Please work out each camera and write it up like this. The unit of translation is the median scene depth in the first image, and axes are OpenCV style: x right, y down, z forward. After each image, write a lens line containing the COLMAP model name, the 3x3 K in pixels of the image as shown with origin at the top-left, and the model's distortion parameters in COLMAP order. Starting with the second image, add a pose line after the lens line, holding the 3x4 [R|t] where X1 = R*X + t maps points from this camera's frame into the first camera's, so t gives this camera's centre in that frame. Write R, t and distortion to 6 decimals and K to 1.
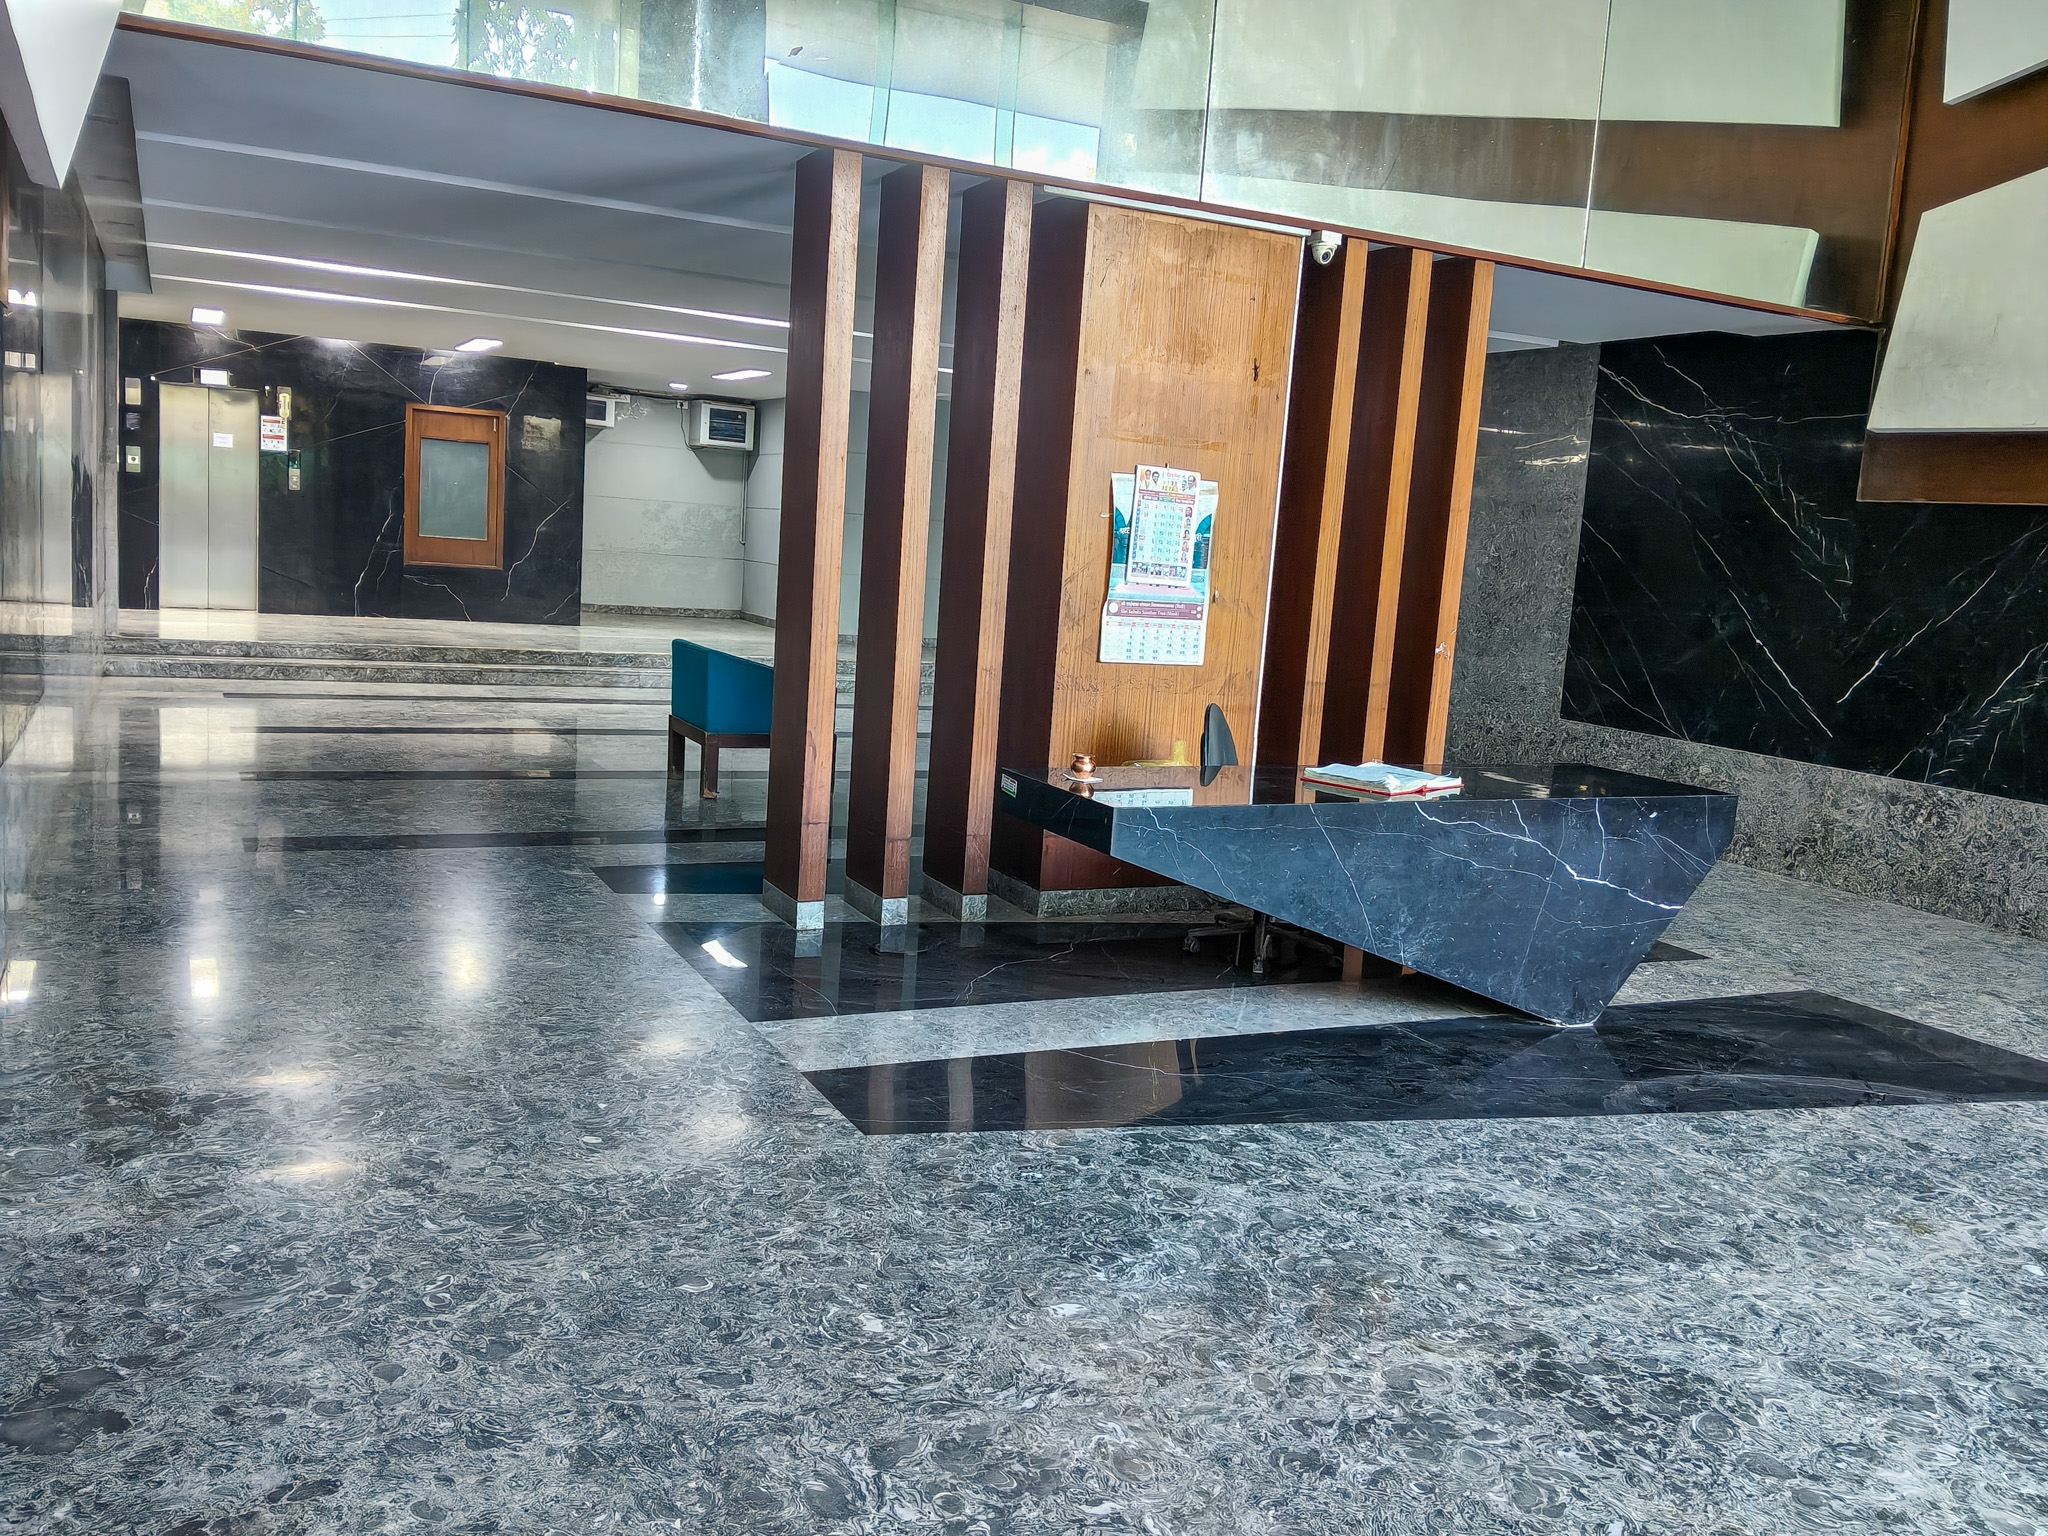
lens RADIAL K [[1649.9, 0, 1021.7], [0, 1649.9, 771.6], [0, 0, 1]] dist [0.093574, -0.198942]
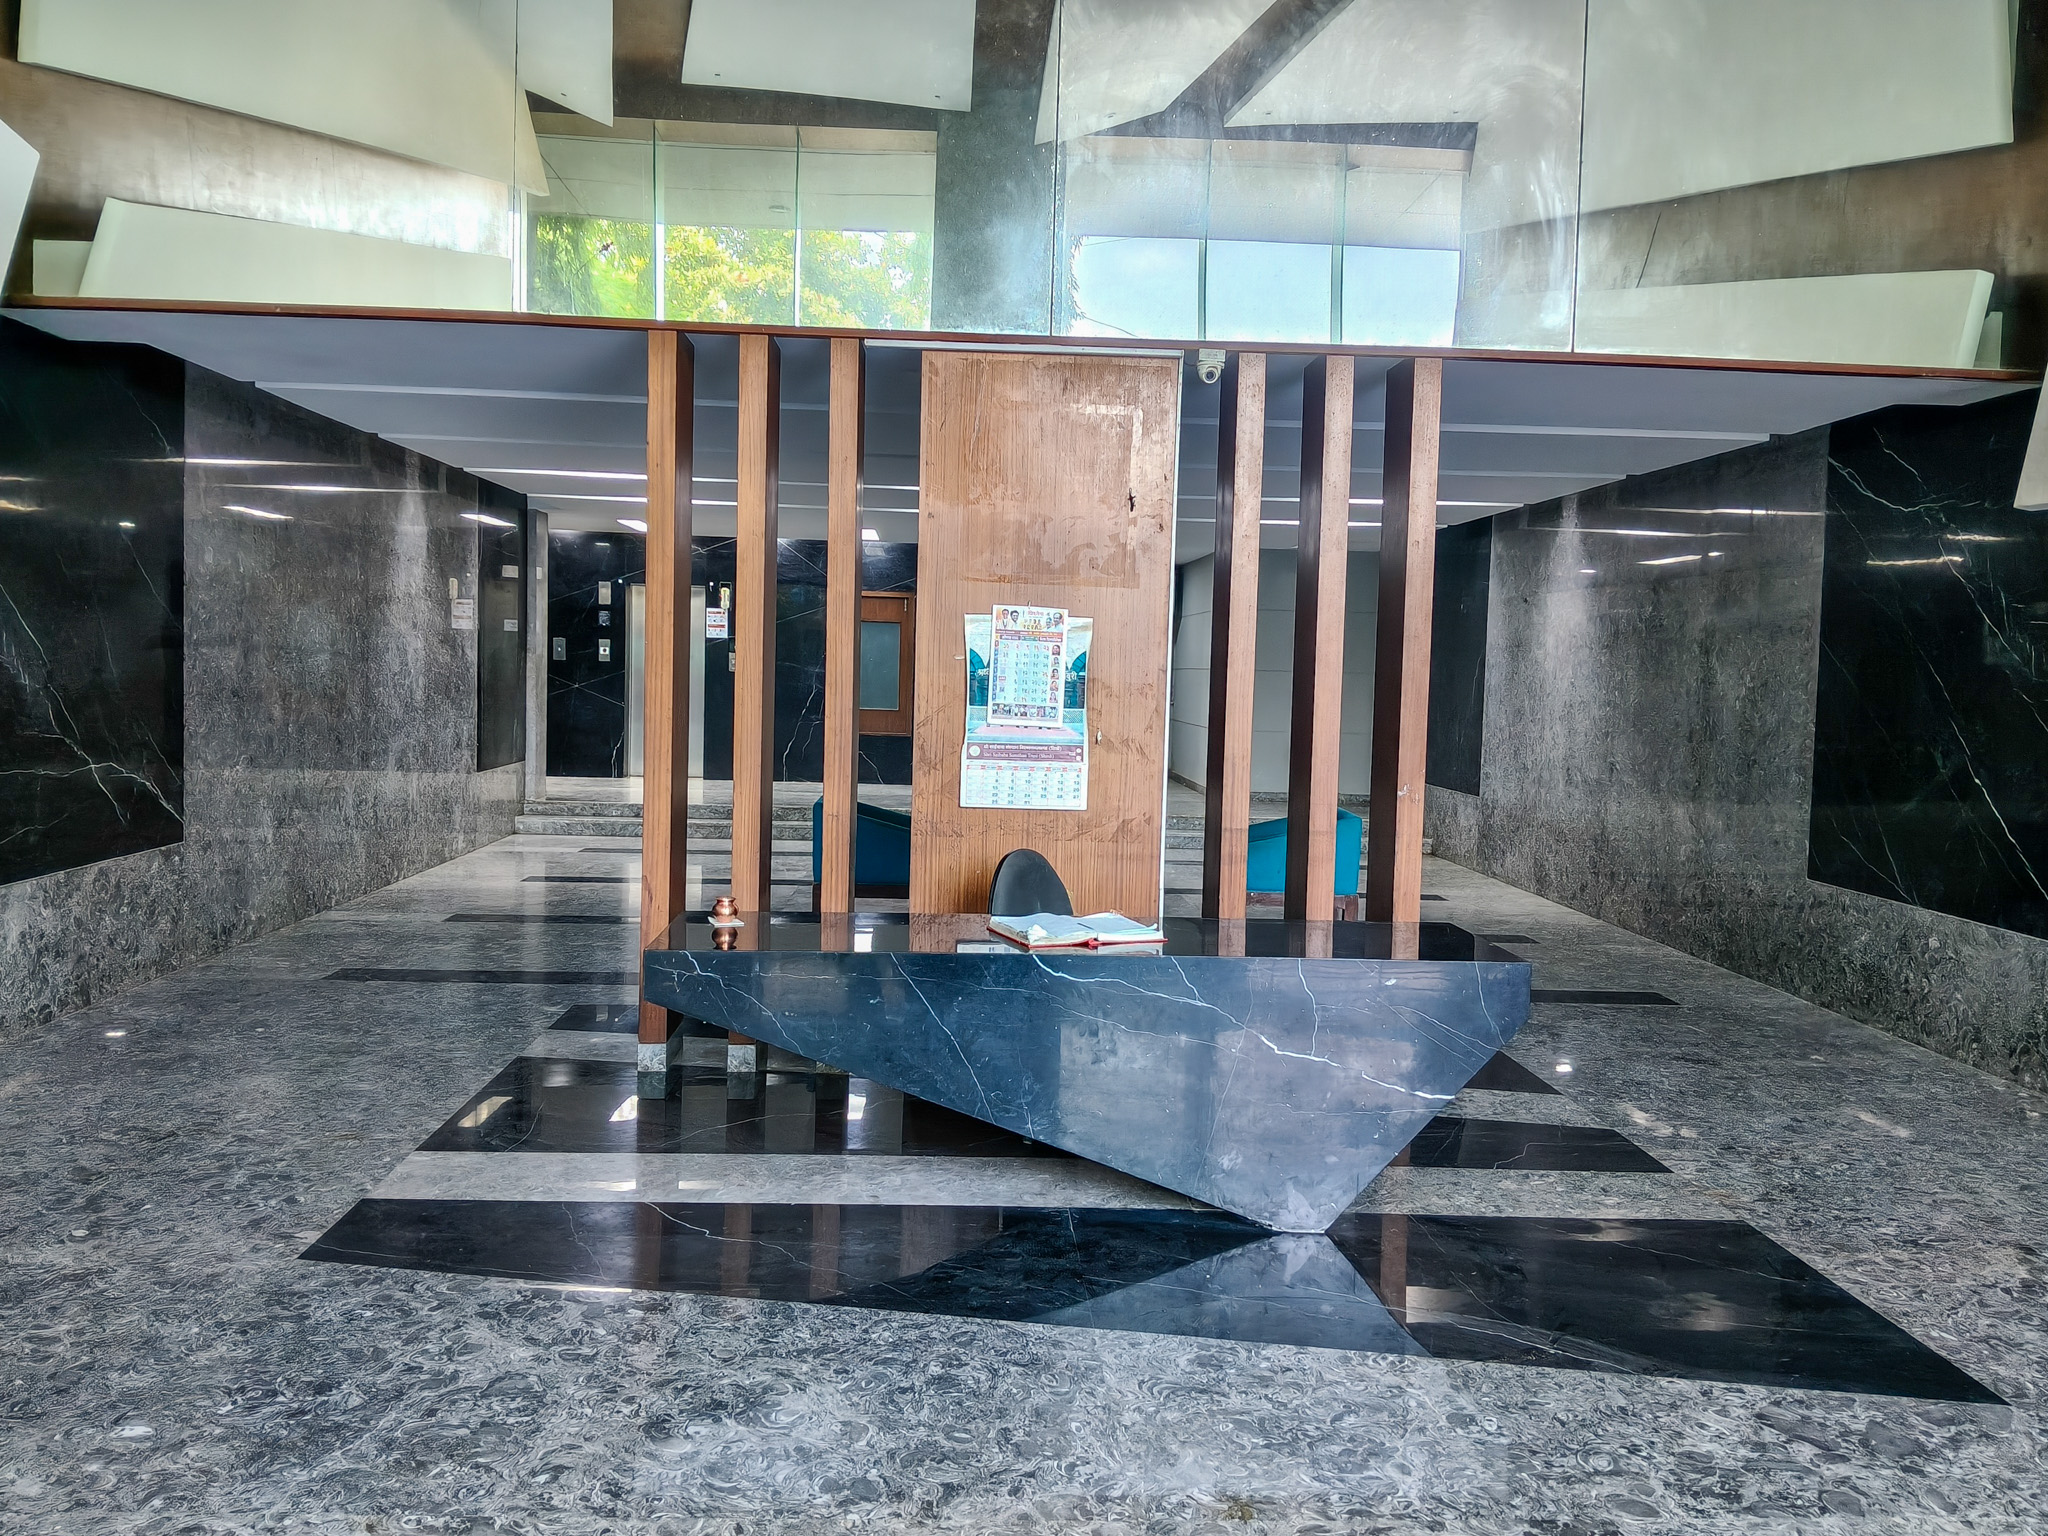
lens RADIAL K [[1661.0, 0, 1017.5], [0, 1661.0, 767.0], [0, 0, 1]] dist [0.087374, -0.195346]
pose [[0.915347, -0.018360, -0.402247, 0.475023], [-0.022513, 0.995064, -0.096650, 0.003278], [0.402036, 0.097524, 0.910415, 0.127888]]
